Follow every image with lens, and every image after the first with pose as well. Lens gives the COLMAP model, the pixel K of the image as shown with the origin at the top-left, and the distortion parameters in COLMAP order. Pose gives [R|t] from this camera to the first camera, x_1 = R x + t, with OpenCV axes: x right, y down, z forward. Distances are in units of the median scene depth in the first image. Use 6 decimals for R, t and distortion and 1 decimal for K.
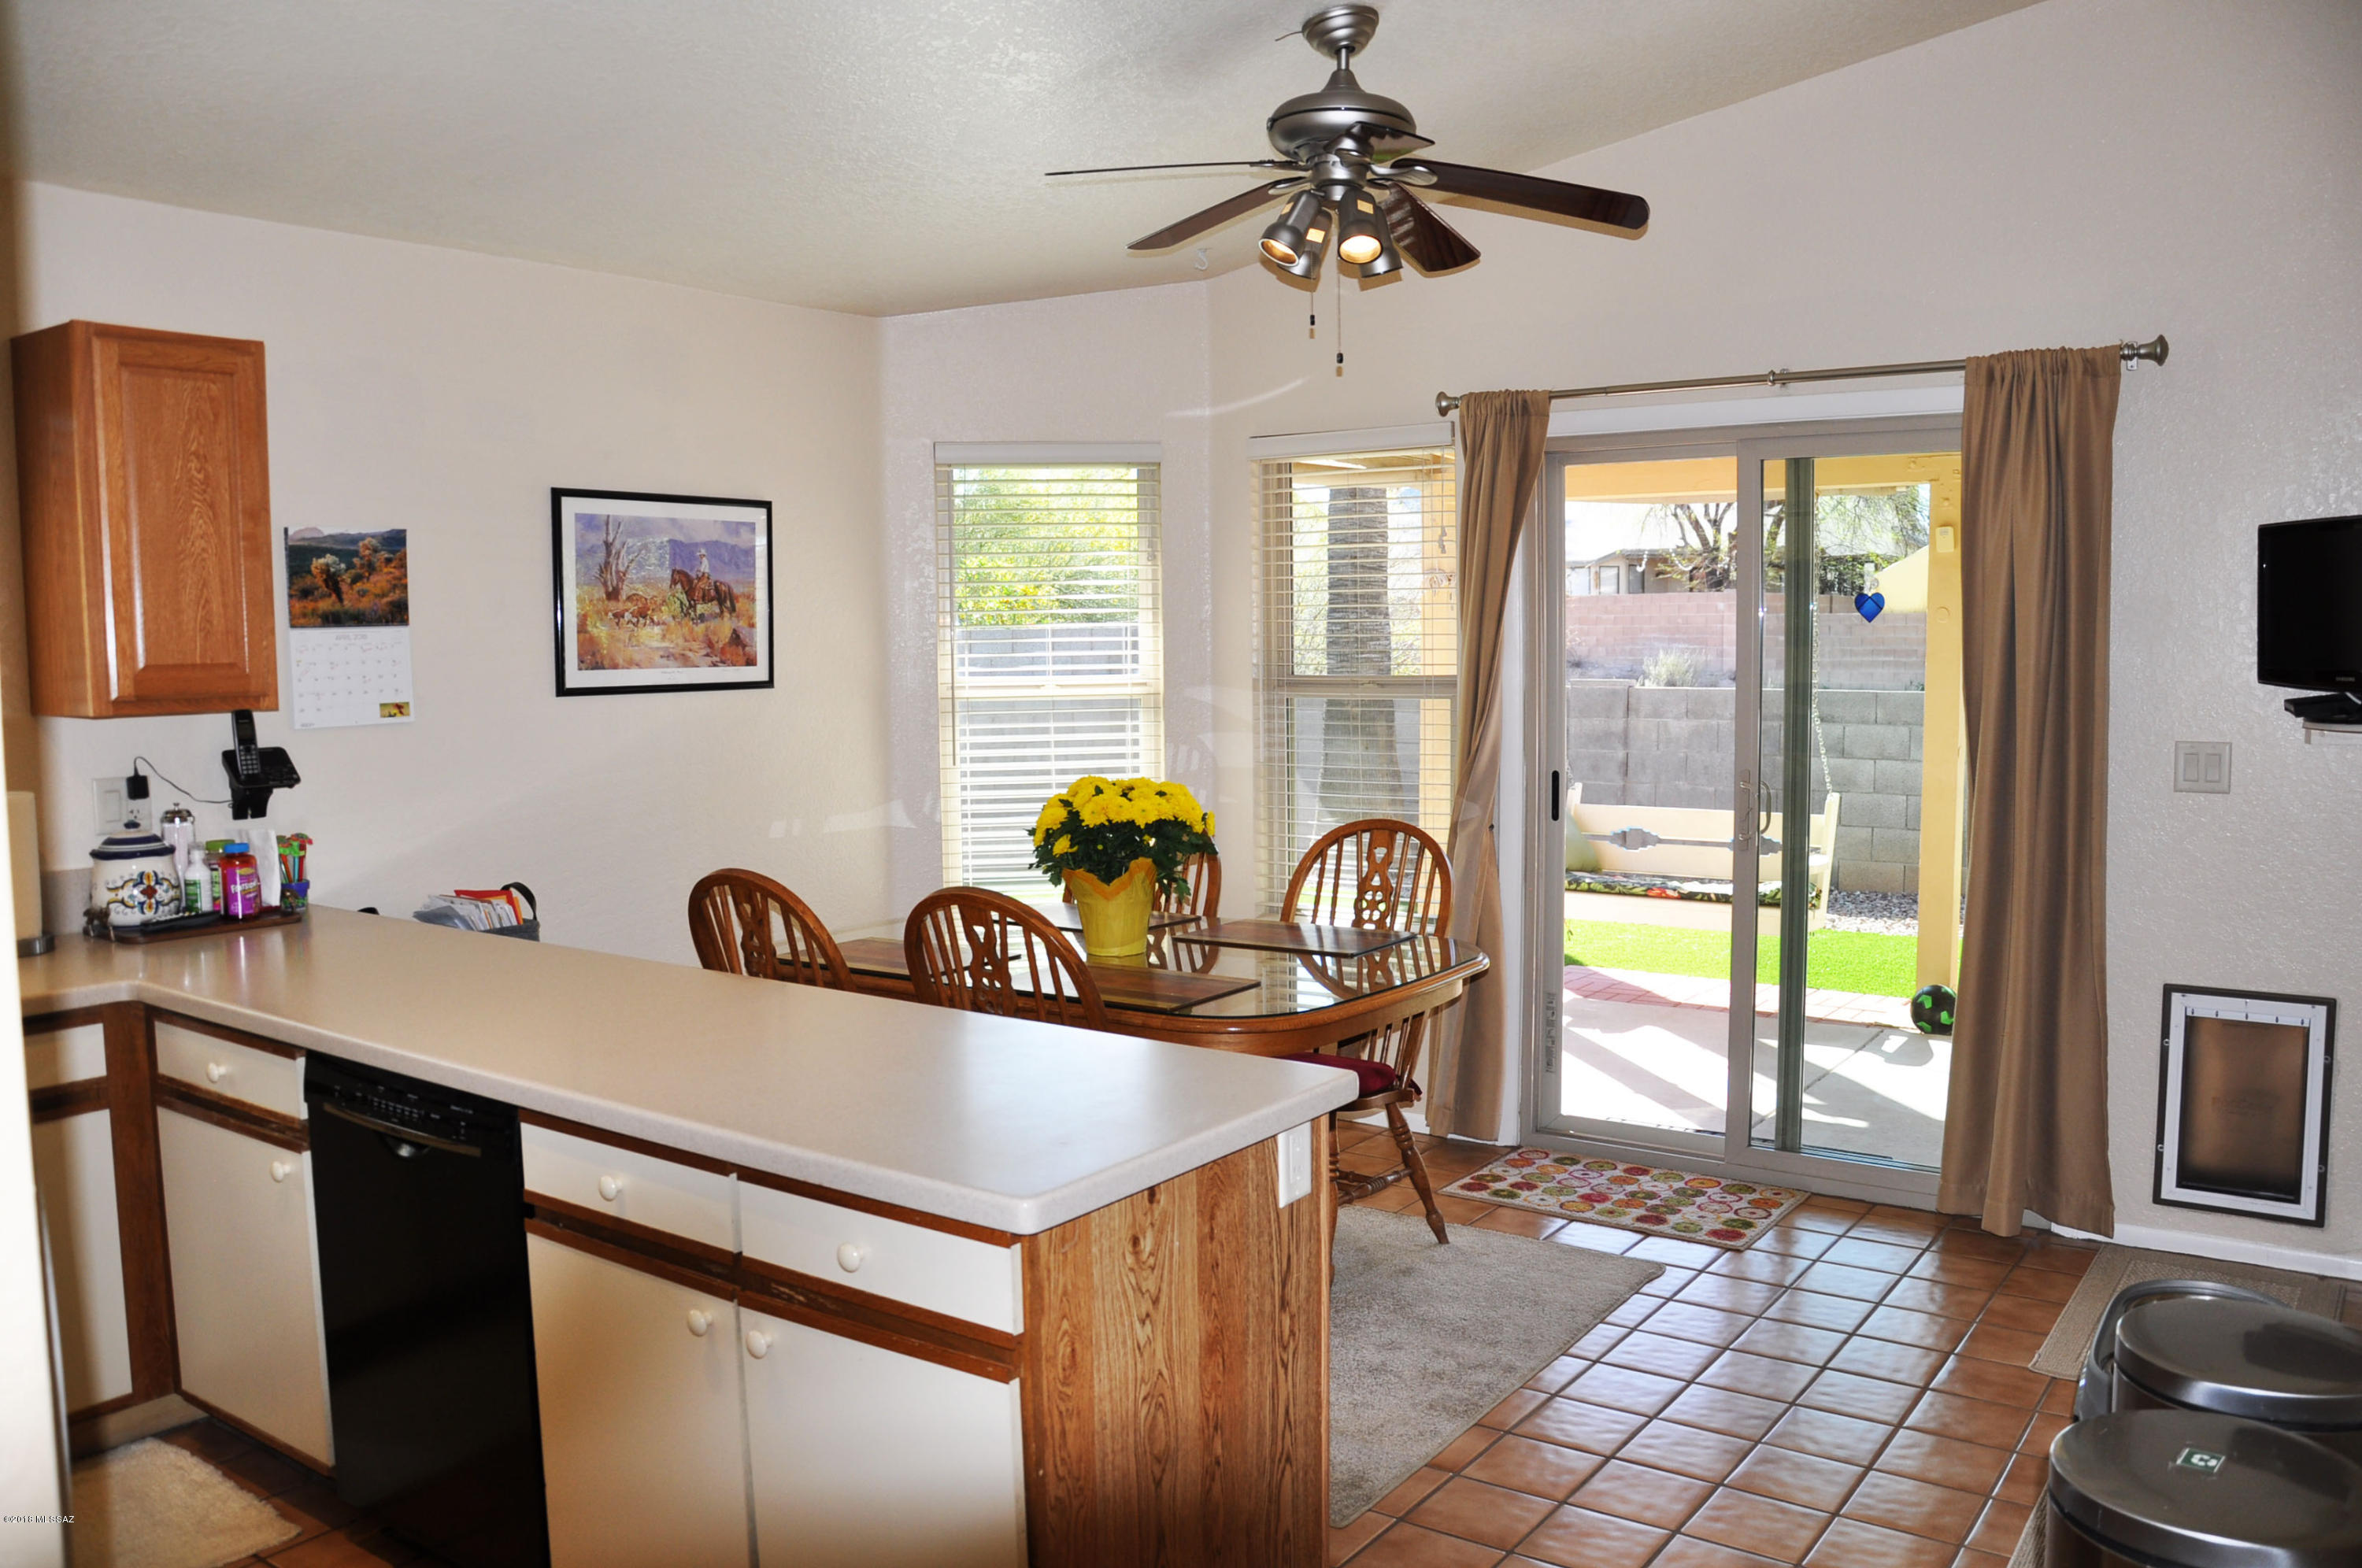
lens RADIAL K [[1841.1, 0, 1186.1], [0, 1841.1, 795.9], [0, 0, 1]] dist [-0.141985, 0.092035]
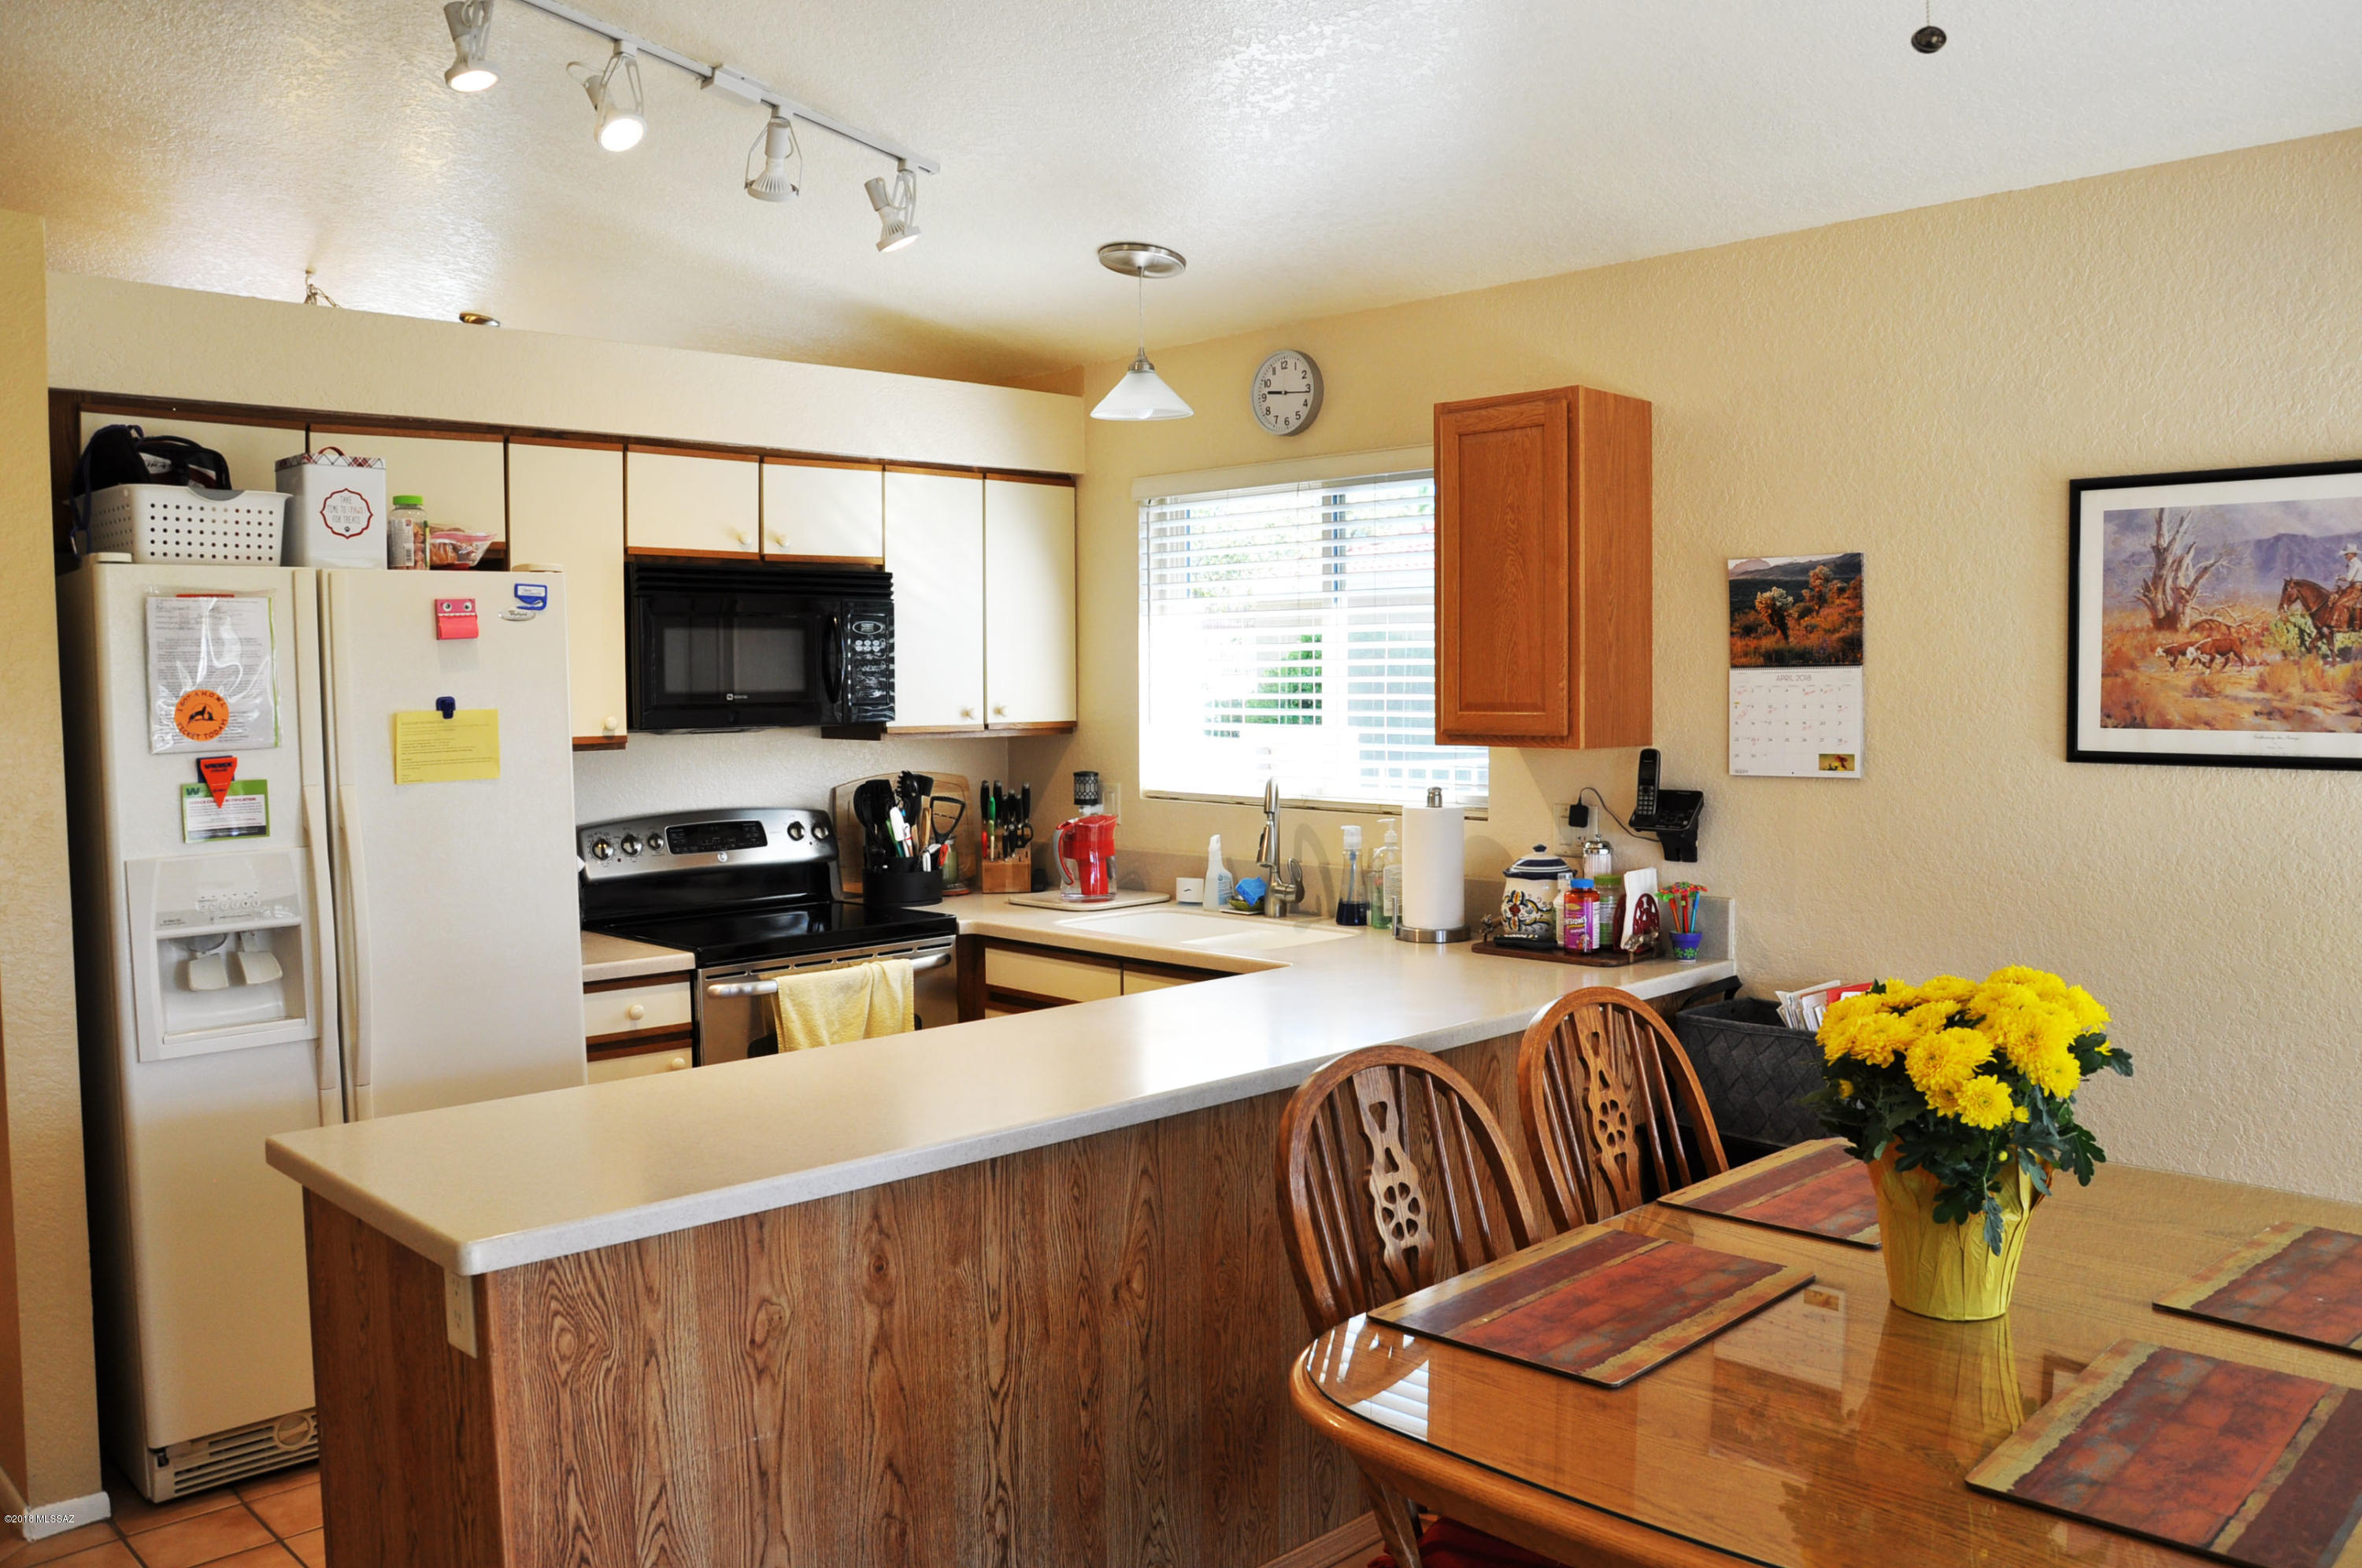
lens RADIAL K [[1841.1, 0, 1199.3], [0, 1841.1, 772.5], [0, 0, 1]] dist [-0.141985, 0.092035]
pose [[-0.170939, 0.056091, -0.983684, 0.407043], [-0.081914, 0.994113, 0.070920, -0.068698], [0.981871, 0.092700, -0.165338, 0.725123]]
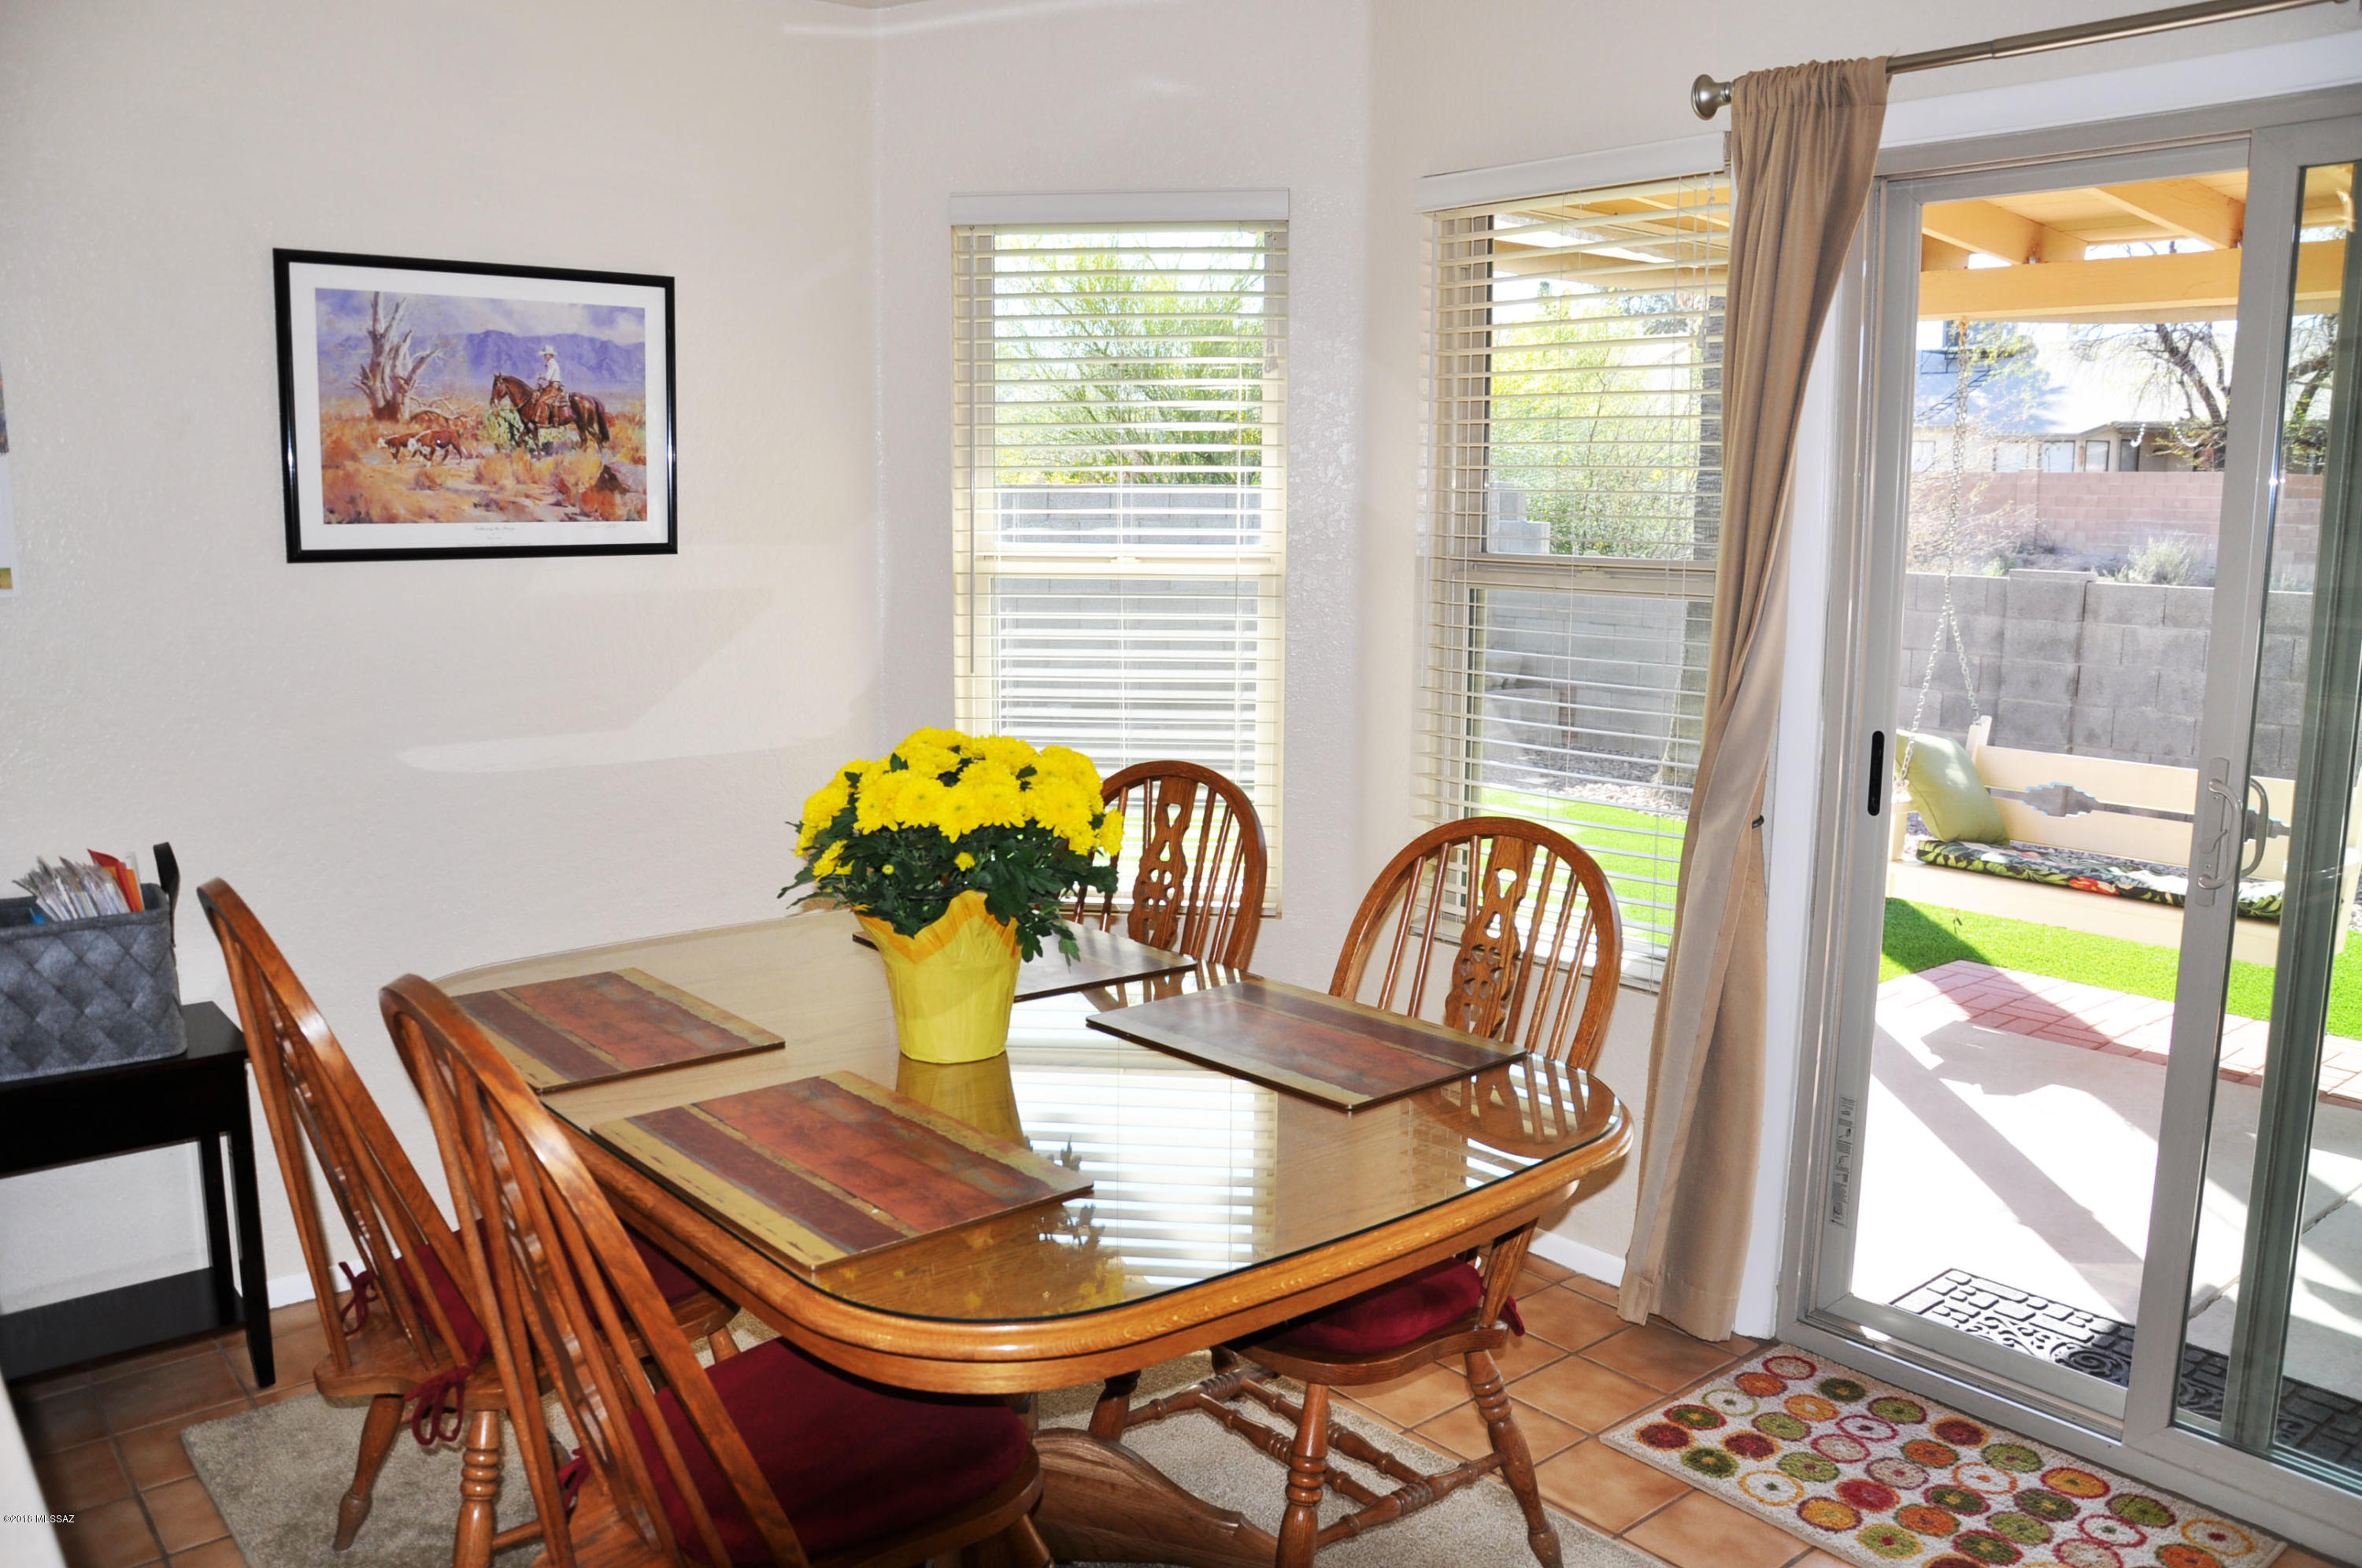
lens RADIAL K [[1841.1, 0, 1168.4], [0, 1841.1, 792.1], [0, 0, 1]] dist [-0.141985, 0.092035]
pose [[0.968433, 0.057497, -0.242553, 0.129615], [-0.040025, 0.996276, 0.076362, -0.031282], [0.246040, -0.064244, 0.967128, 0.404004]]
